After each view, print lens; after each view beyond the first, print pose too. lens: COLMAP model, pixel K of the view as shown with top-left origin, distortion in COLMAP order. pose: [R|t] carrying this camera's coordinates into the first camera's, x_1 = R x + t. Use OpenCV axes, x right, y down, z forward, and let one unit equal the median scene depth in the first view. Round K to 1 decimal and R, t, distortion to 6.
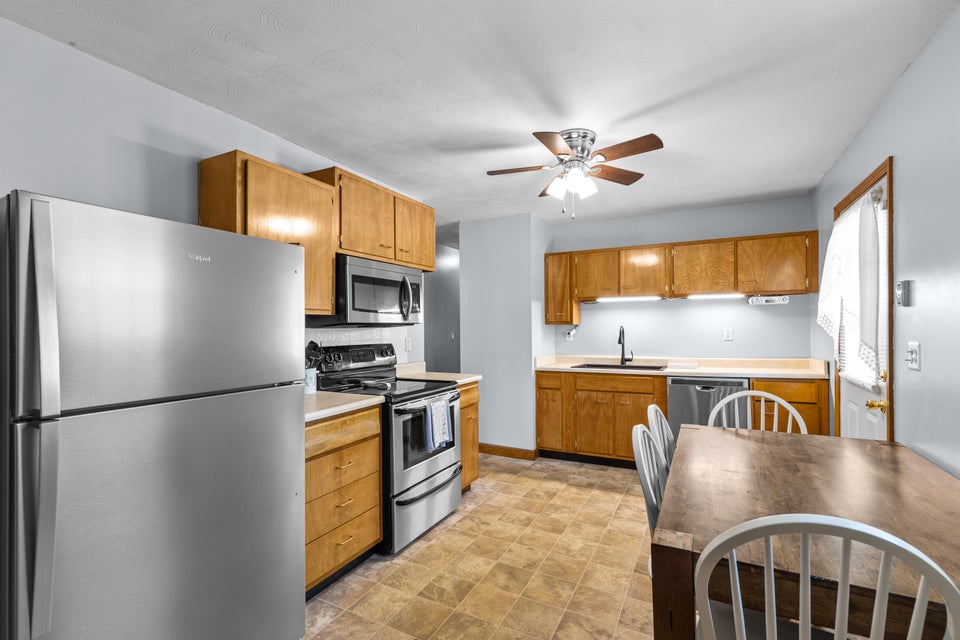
lens RADIAL K [[432.5, 0, 478.2], [0, 432.5, 325.0], [0, 0, 1]] dist [0.011675, -0.003249]
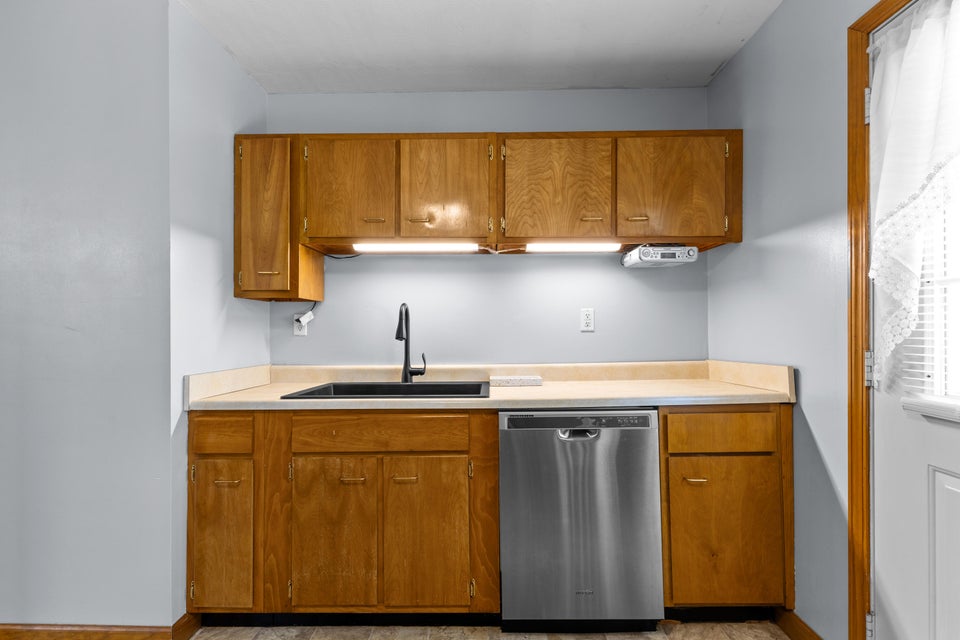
lens RADIAL K [[432.5, 0, 481.6], [0, 432.5, 324.5], [0, 0, 1]] dist [0.011675, -0.003249]
pose [[0.891953, 0.006770, 0.452077, 0.226556], [-0.004819, 0.999973, -0.005468, 0.034000], [-0.452102, 0.002699, 0.891962, 0.629832]]
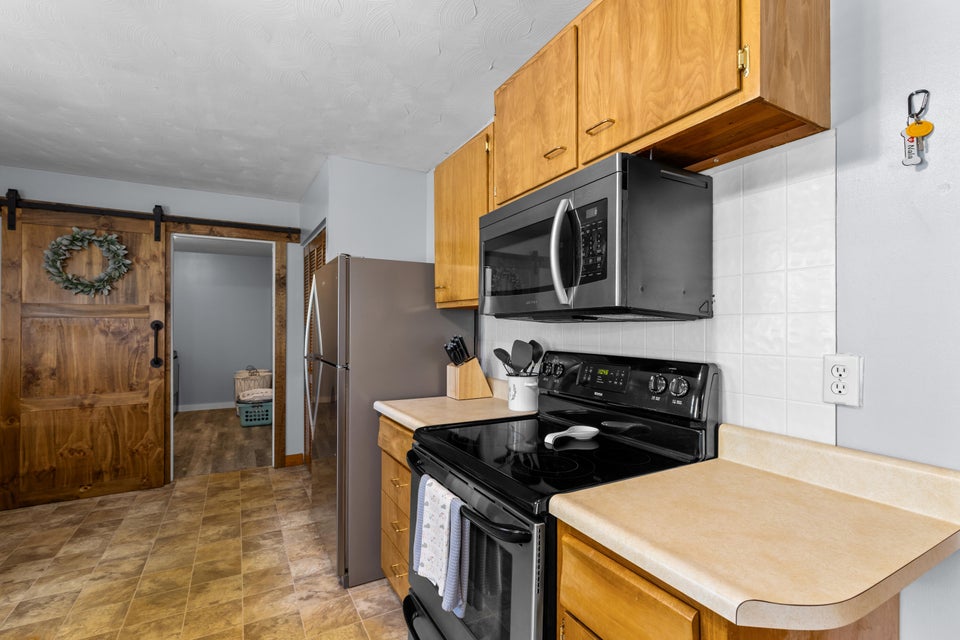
lens RADIAL K [[432.5, 0, 475.9], [0, 432.5, 324.4], [0, 0, 1]] dist [0.011675, -0.003249]
pose [[-0.544466, -0.000875, -0.838782, 0.616888], [-0.000293, 1.000000, -0.000853, 0.004321], [0.838783, -0.000219, -0.544466, 1.822848]]
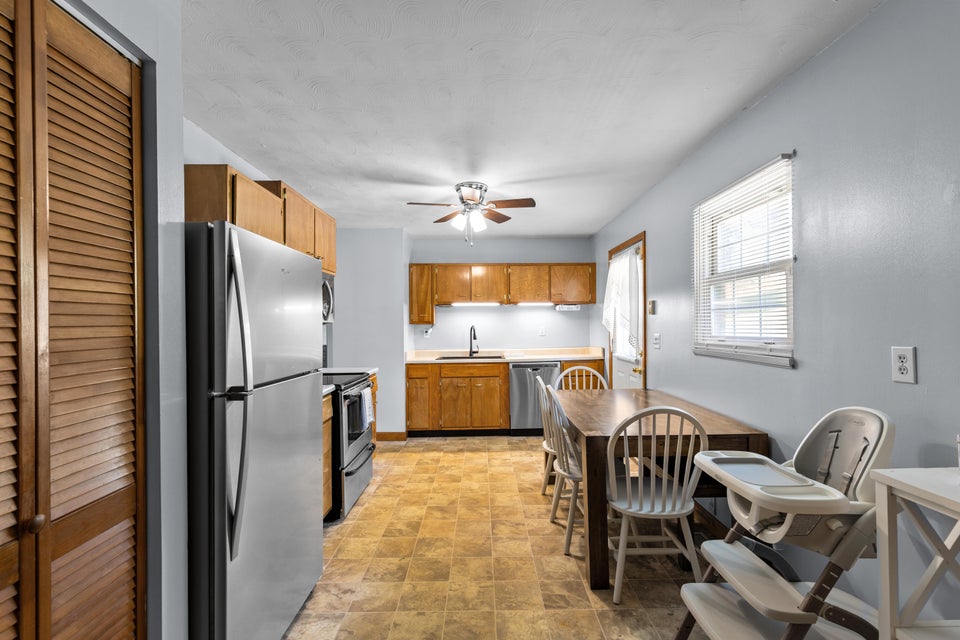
lens RADIAL K [[432.5, 0, 478.2], [0, 432.5, 321.9], [0, 0, 1]] dist [0.011675, -0.003249]
pose [[0.885093, 0.004057, 0.465397, -0.281767], [-0.000845, 0.999974, -0.007109, 0.001256], [-0.465414, 0.005899, 0.885073, -0.149141]]
